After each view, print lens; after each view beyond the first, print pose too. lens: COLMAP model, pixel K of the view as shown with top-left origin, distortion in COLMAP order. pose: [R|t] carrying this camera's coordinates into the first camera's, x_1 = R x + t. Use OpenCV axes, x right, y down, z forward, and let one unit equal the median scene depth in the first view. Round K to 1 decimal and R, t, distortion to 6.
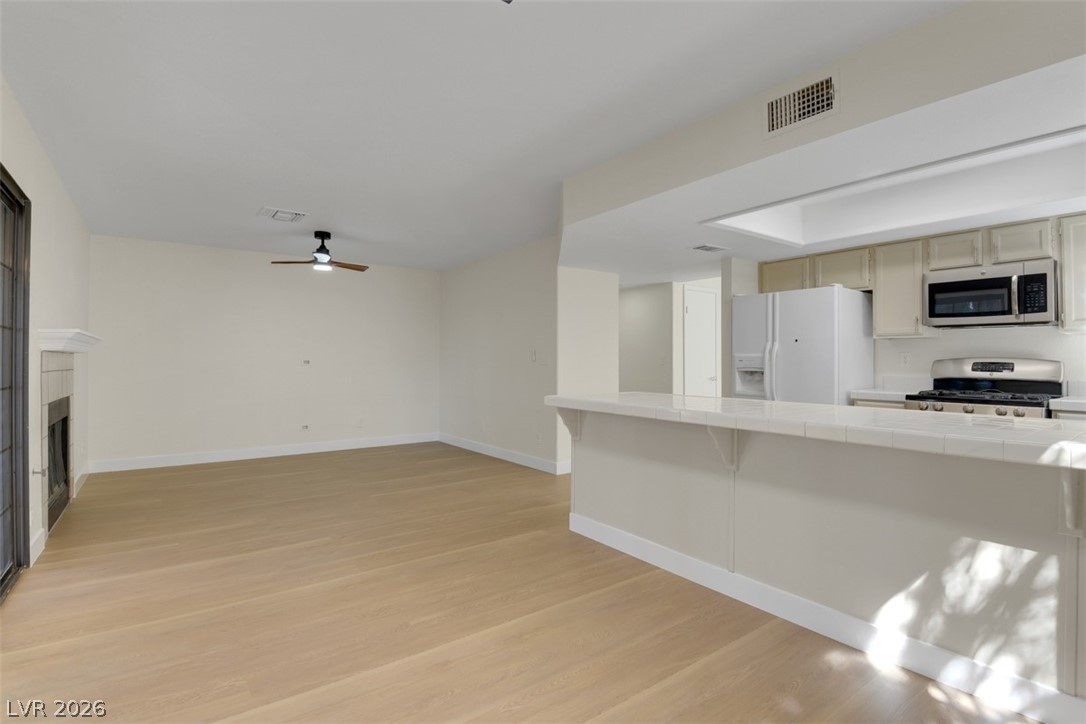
lens RADIAL K [[503.9, 0, 539.2], [0, 503.9, 353.9], [0, 0, 1]] dist [-0.014615, -0.011000]
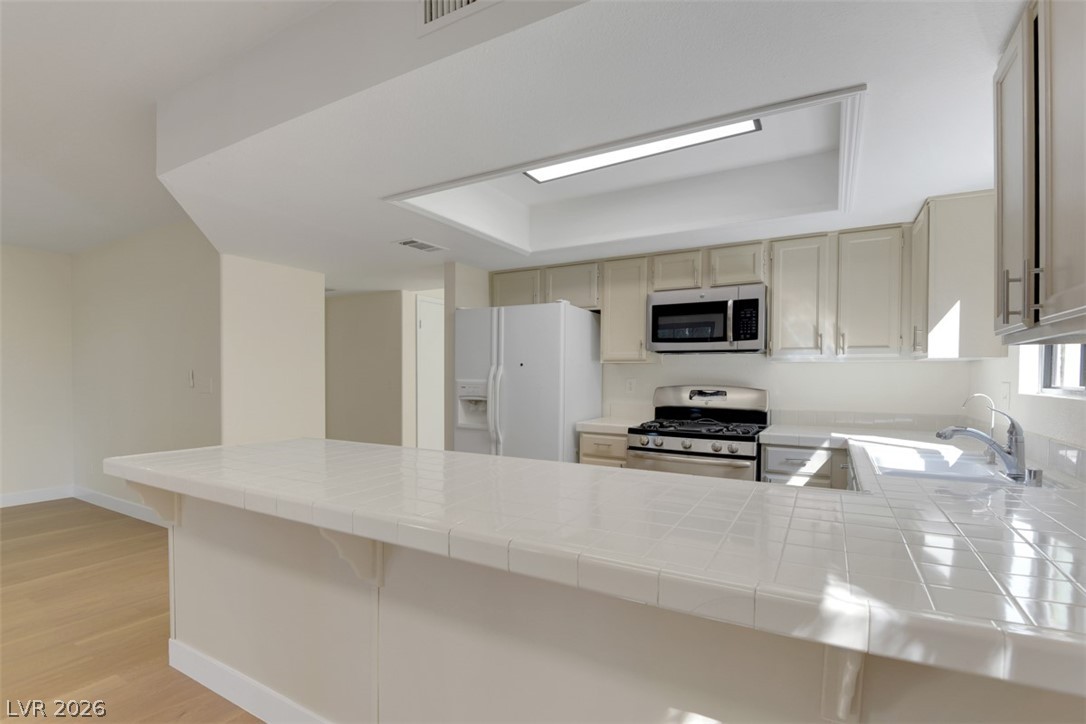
lens RADIAL K [[503.9, 0, 515.9], [0, 503.9, 385.1], [0, 0, 1]] dist [-0.014615, -0.011000]
pose [[0.923437, -0.003567, 0.383733, 0.186725], [-0.008829, 0.999495, 0.030538, -0.018924], [-0.383648, -0.031587, 0.922939, 0.226552]]
